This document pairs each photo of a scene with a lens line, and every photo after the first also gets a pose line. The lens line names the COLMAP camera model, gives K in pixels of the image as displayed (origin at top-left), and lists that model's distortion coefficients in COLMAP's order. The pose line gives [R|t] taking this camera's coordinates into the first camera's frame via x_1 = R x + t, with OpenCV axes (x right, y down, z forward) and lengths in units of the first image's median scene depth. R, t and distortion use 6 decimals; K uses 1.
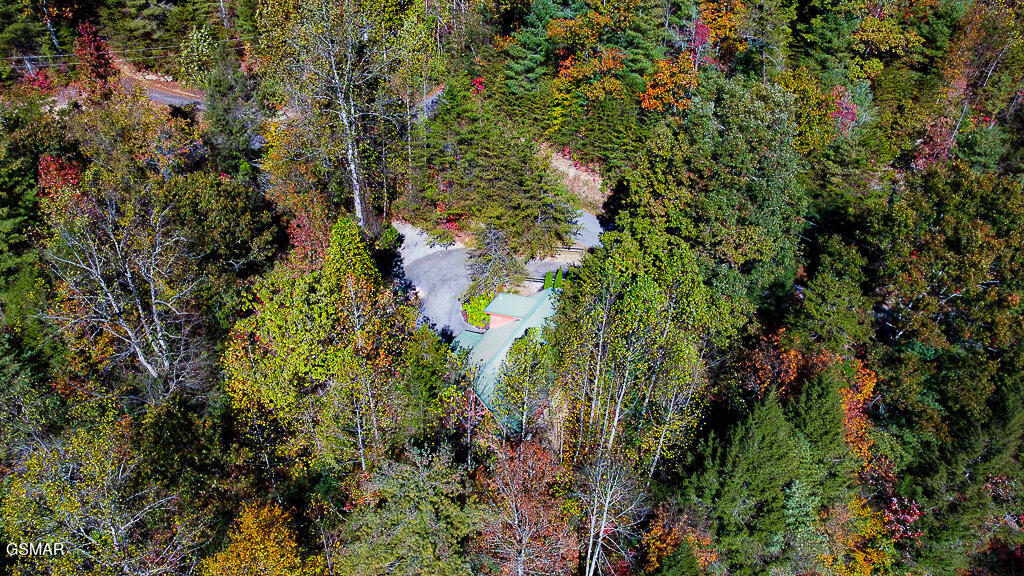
lens RADIAL K [[777.2, 0, 516.6], [0, 777.2, 287.1], [0, 0, 1]] dist [0.001140, 0.002974]
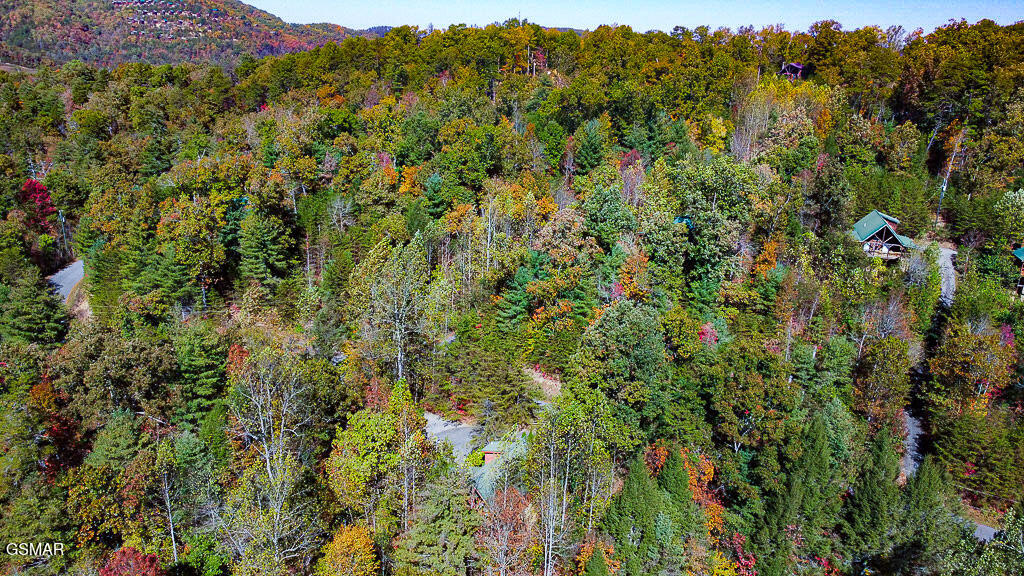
lens RADIAL K [[777.2, 0, 516.6], [0, 777.2, 287.1], [0, 0, 1]] dist [0.001140, 0.002974]
pose [[0.999977, -0.001440, 0.006636, 0.014862], [0.003816, 0.927492, -0.373824, 0.253259], [-0.005616, 0.373840, 0.927476, -0.465913]]
